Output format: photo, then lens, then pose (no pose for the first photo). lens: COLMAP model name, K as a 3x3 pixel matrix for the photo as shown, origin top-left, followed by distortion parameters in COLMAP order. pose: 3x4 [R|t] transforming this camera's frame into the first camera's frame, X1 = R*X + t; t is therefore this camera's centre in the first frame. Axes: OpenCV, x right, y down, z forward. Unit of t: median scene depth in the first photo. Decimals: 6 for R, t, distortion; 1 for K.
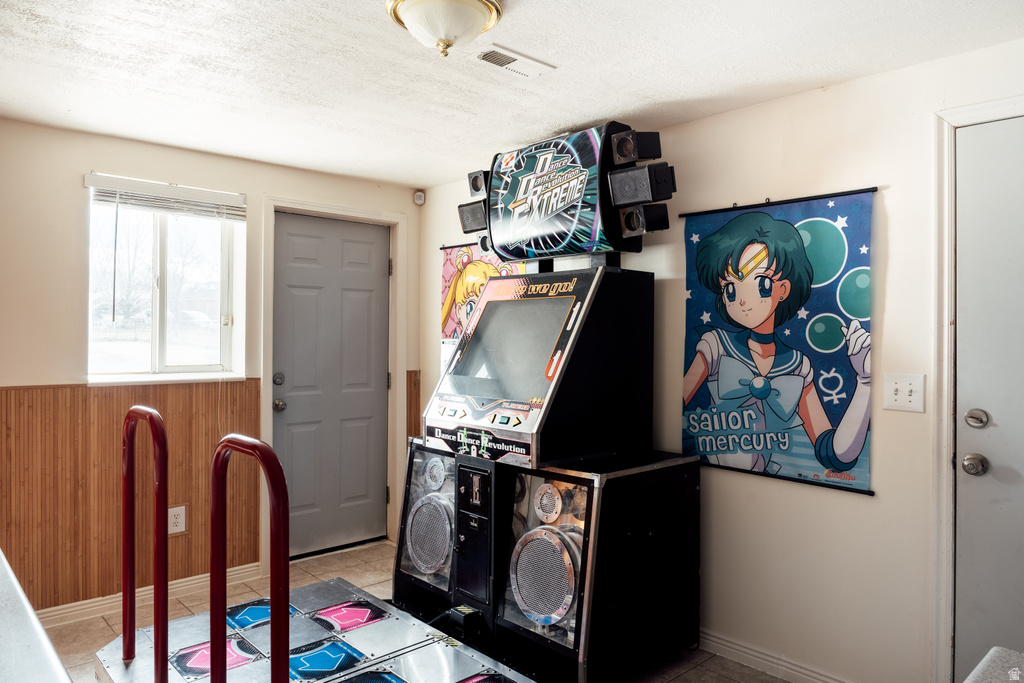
lens RADIAL K [[694.9, 0, 511.1], [0, 694.9, 335.5], [0, 0, 1]] dist [0.000785, -0.000263]
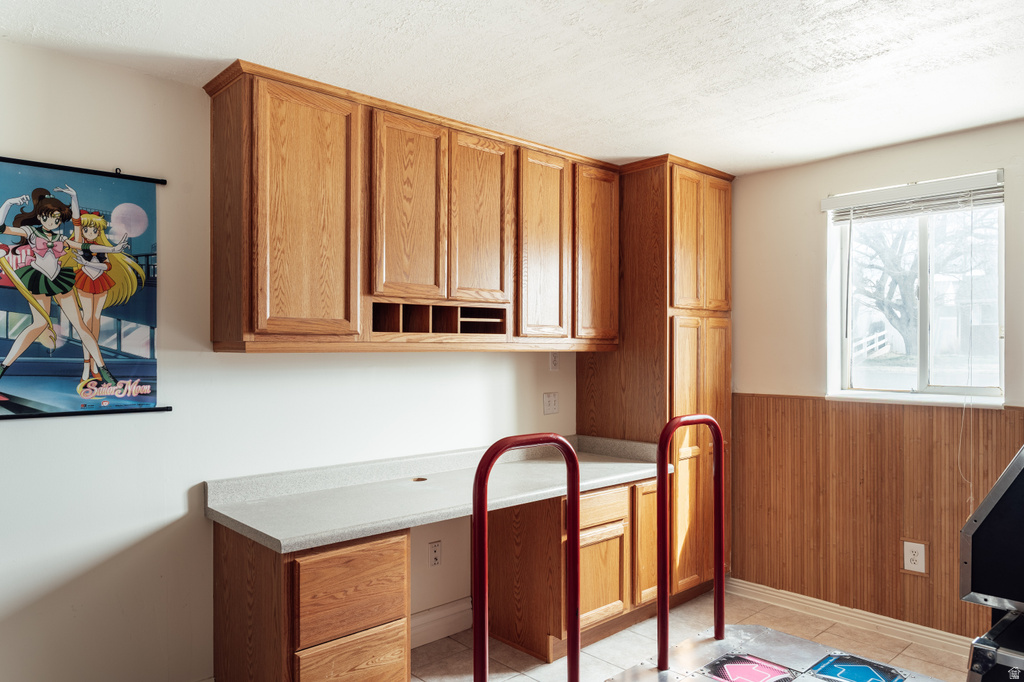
lens RADIAL K [[694.9, 0, 510.9], [0, 694.9, 351.5], [0, 0, 1]] dist [0.000785, -0.000263]
pose [[0.005575, -0.000123, -0.999984, 0.442700], [0.006741, 0.999977, -0.000086, -0.003521], [0.999962, -0.006741, 0.005576, 0.510942]]
